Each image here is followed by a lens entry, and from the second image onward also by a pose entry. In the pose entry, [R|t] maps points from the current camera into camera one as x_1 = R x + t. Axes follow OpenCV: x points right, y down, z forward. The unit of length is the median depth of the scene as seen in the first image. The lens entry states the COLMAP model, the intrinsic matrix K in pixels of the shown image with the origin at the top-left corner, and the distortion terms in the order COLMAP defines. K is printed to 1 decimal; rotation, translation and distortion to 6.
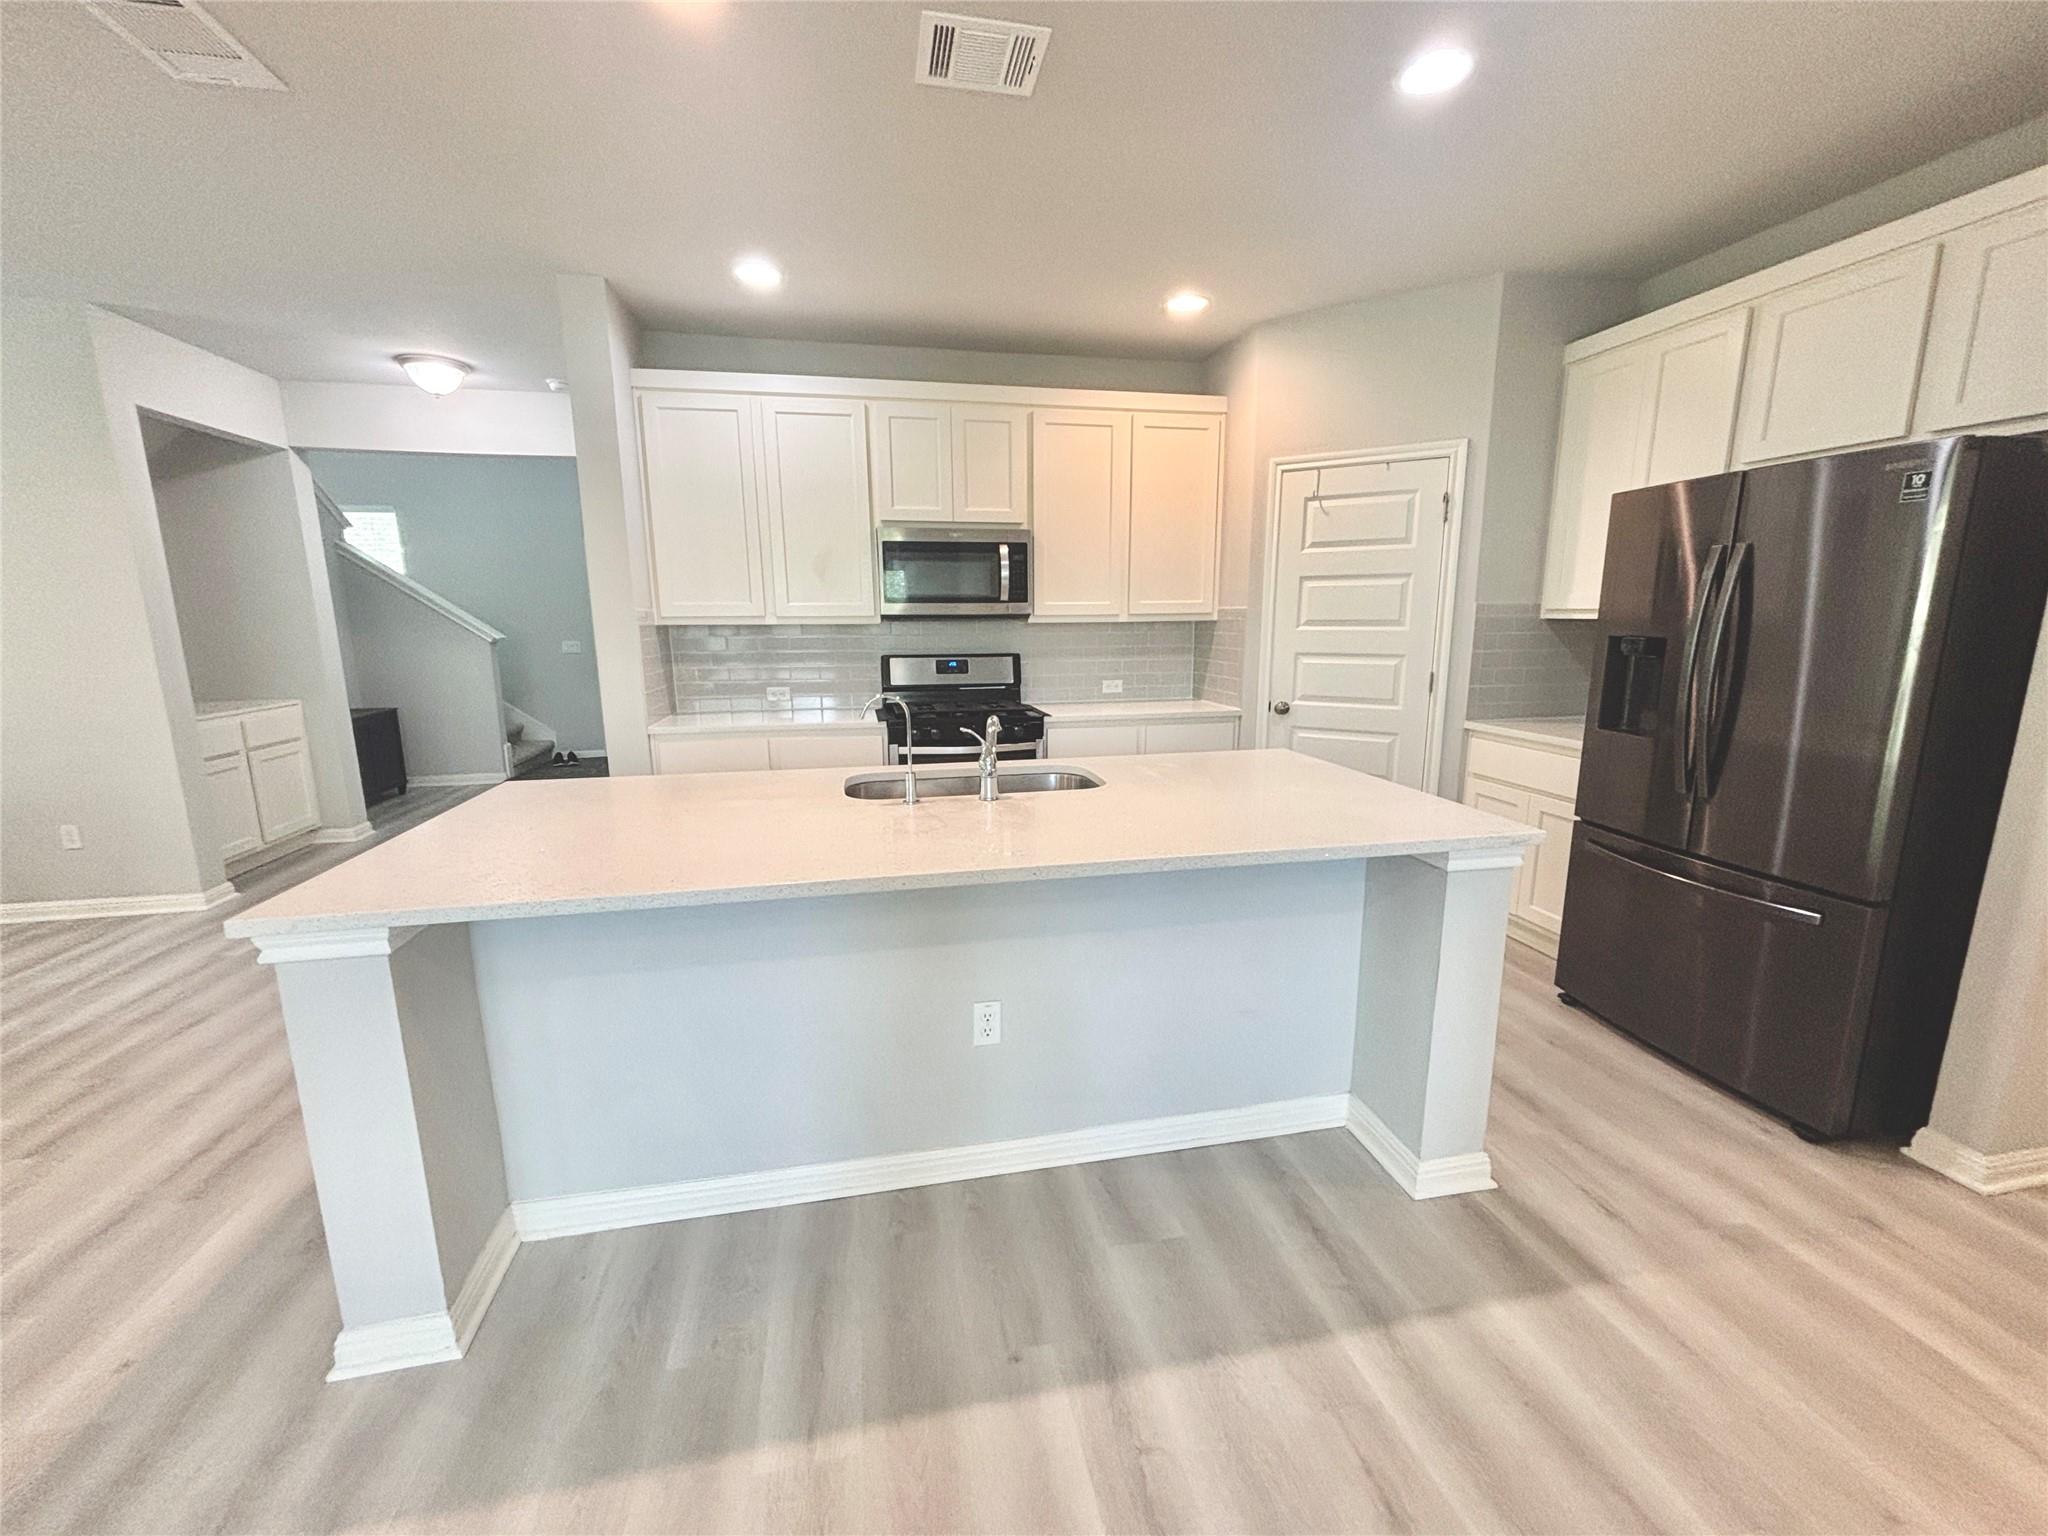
lens RADIAL K [[824.1, 0, 1020.7], [0, 824.1, 768.9], [0, 0, 1]] dist [-0.002851, 0.001179]
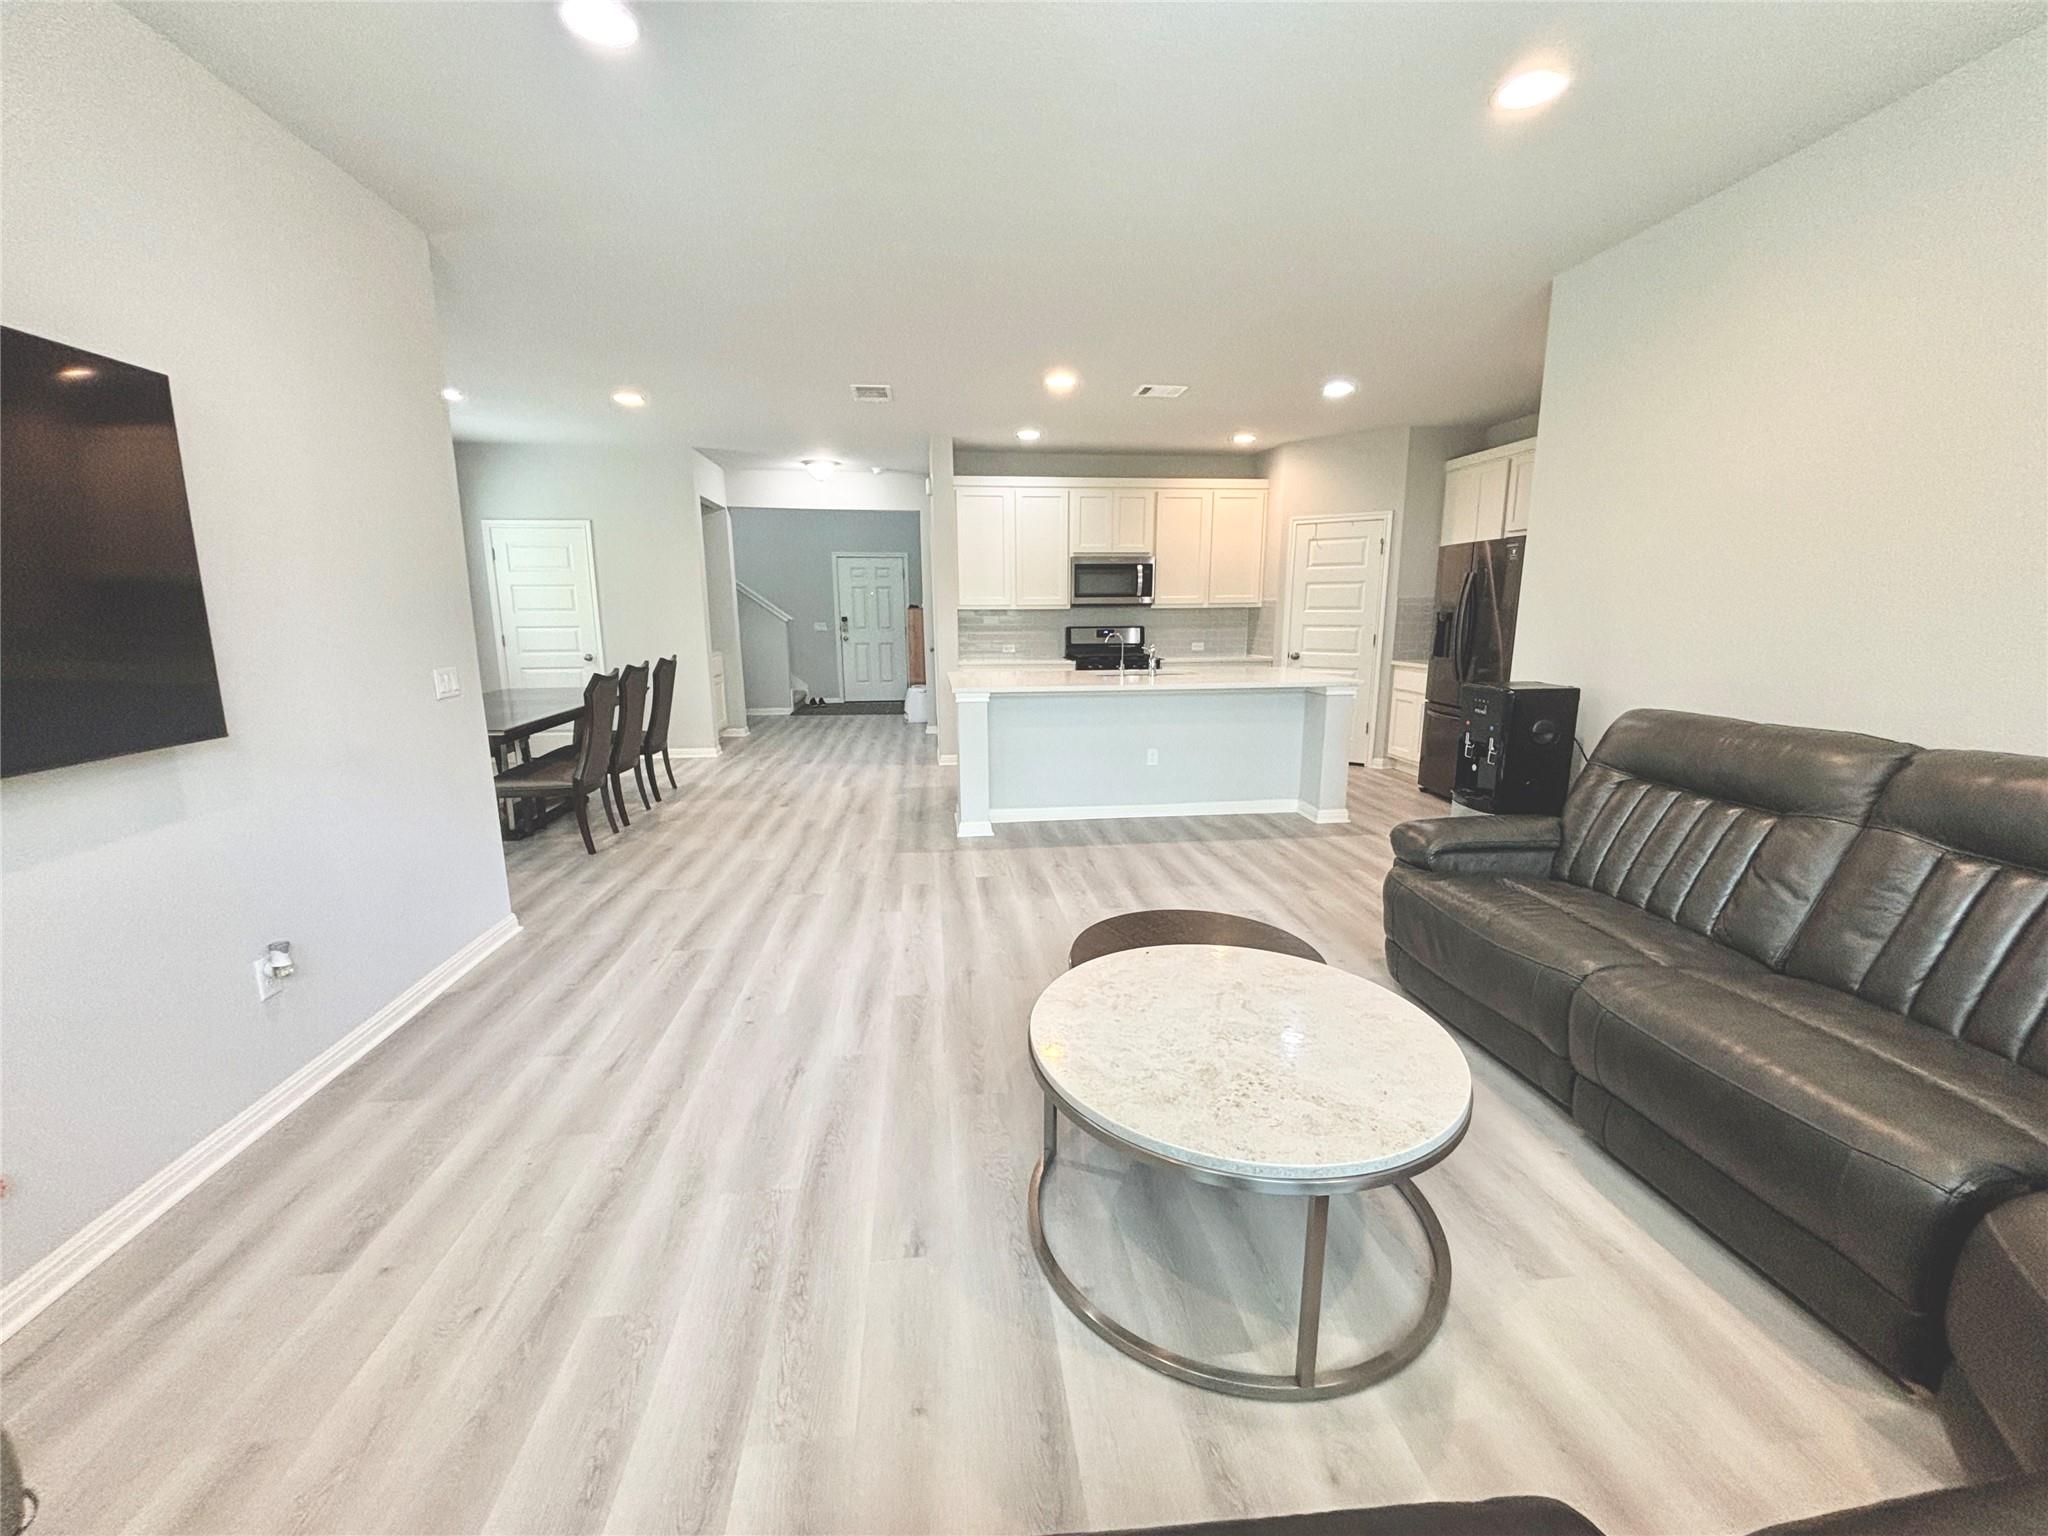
lens RADIAL K [[824.1, 0, 1017.2], [0, 824.1, 779.2], [0, 0, 1]] dist [-0.002851, 0.001179]
pose [[0.995973, 0.020437, -0.087292, -0.126373], [-0.018779, 0.999628, 0.019778, 0.175397], [0.087664, -0.018059, 0.995986, -0.869770]]
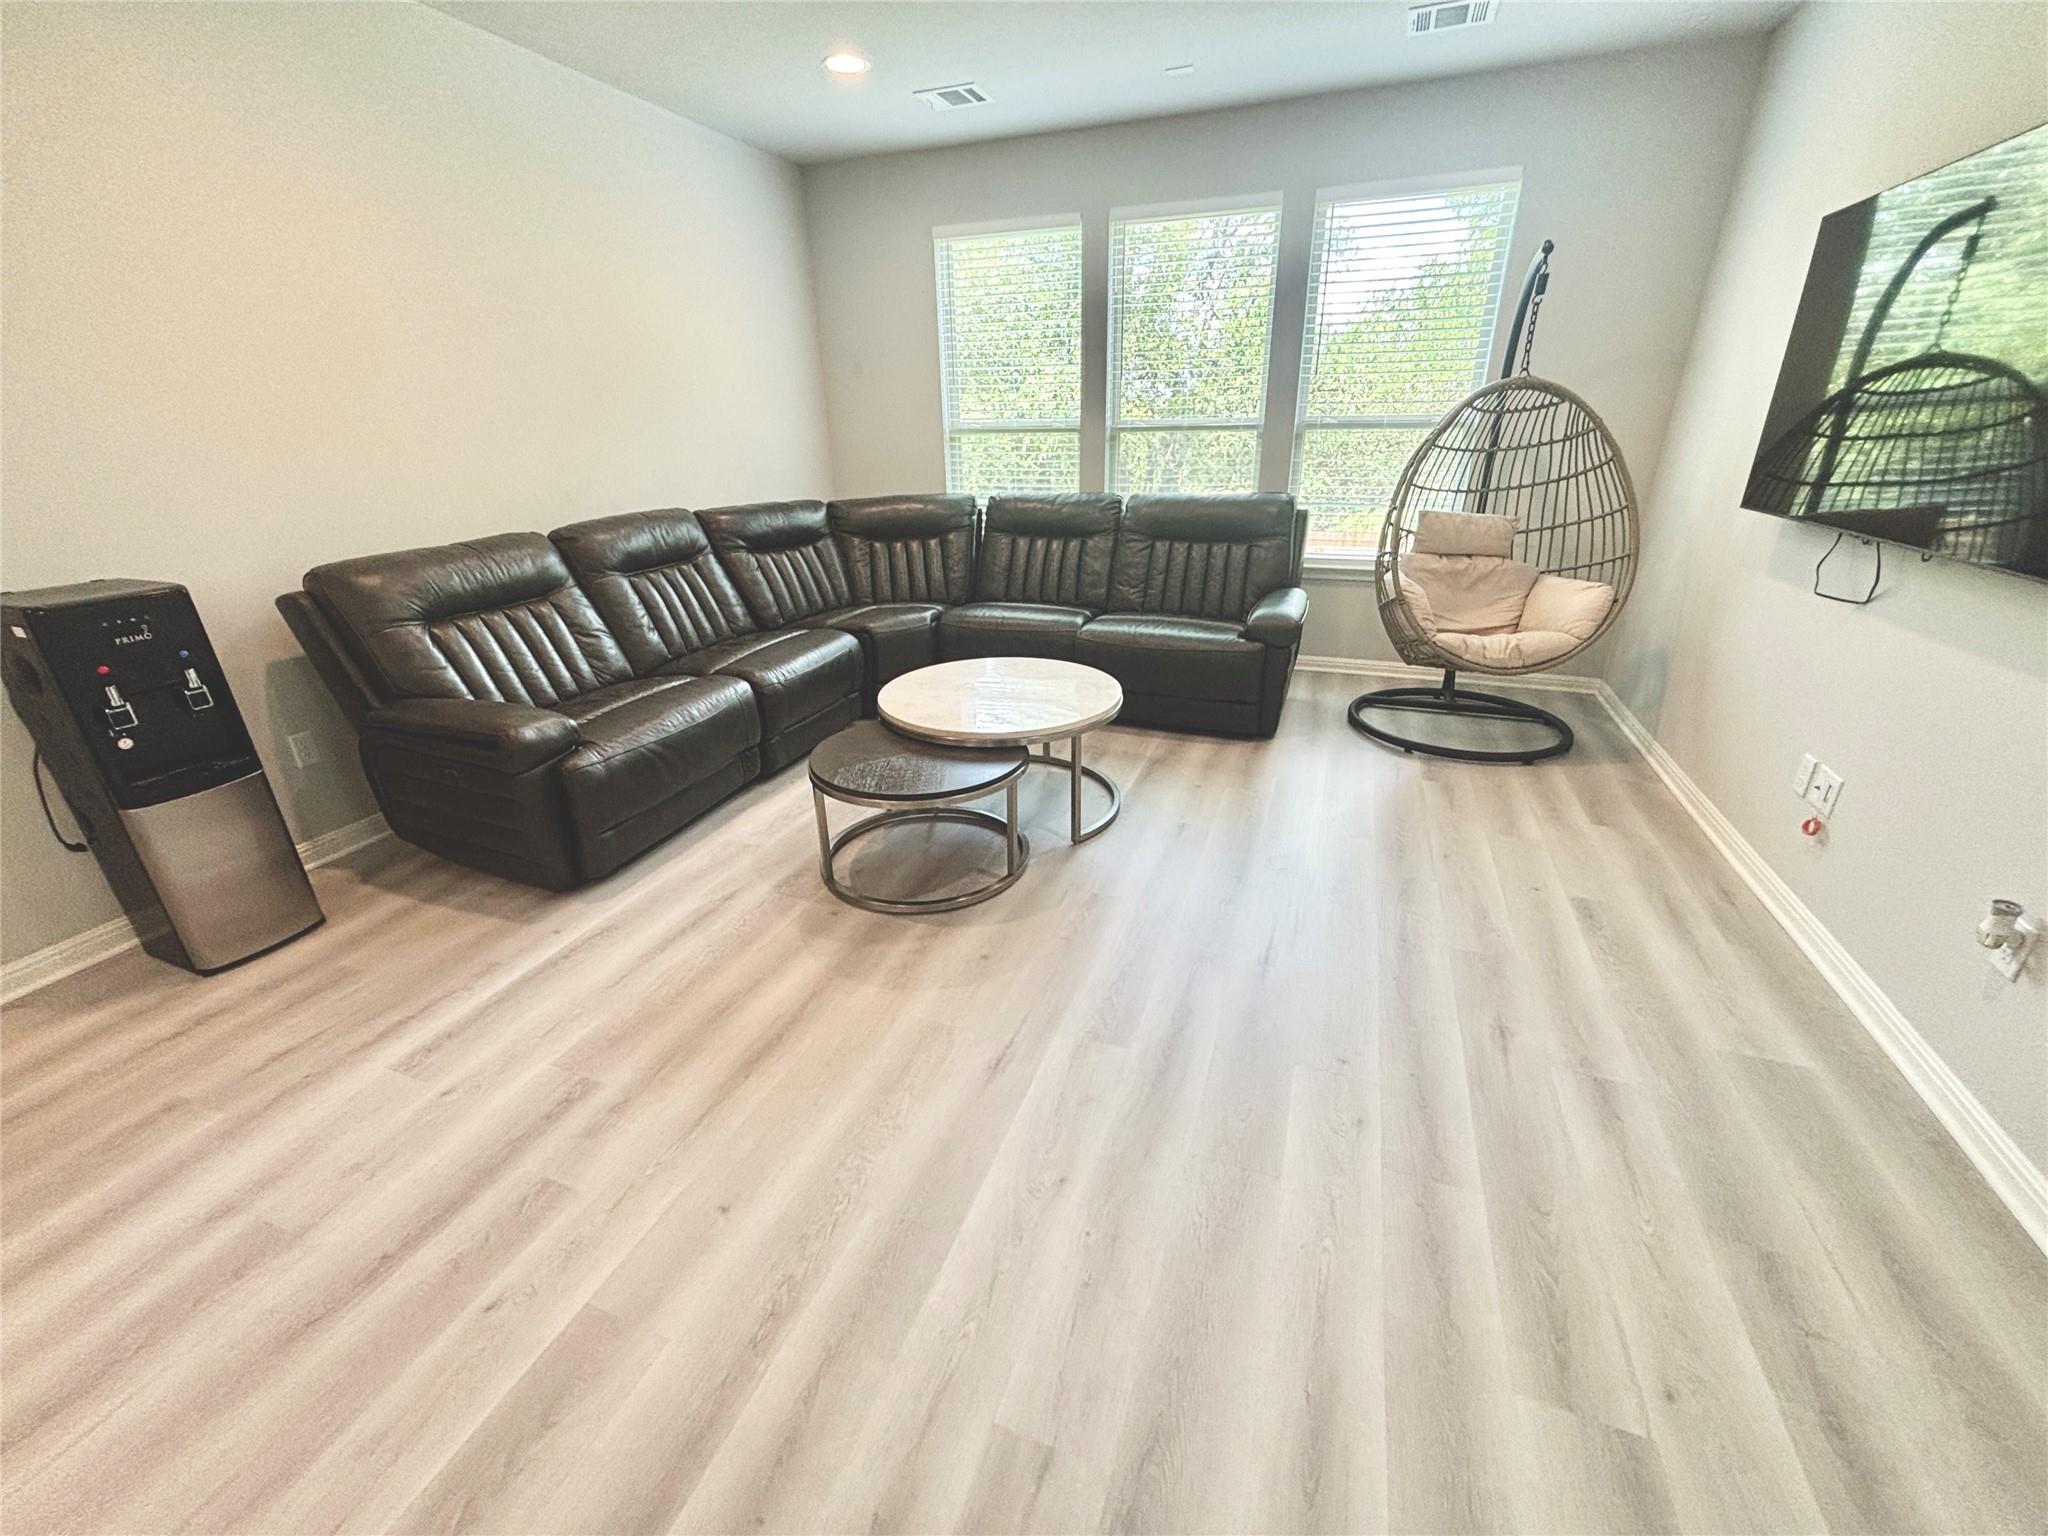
lens RADIAL K [[824.1, 0, 1023.9], [0, 824.1, 784.4], [0, 0, 1]] dist [-0.002851, 0.001179]
pose [[-0.843372, -0.193370, 0.501330, -0.463081], [0.125369, 0.836438, 0.533530, -0.019366], [-0.522500, 0.512816, -0.681185, 0.152617]]
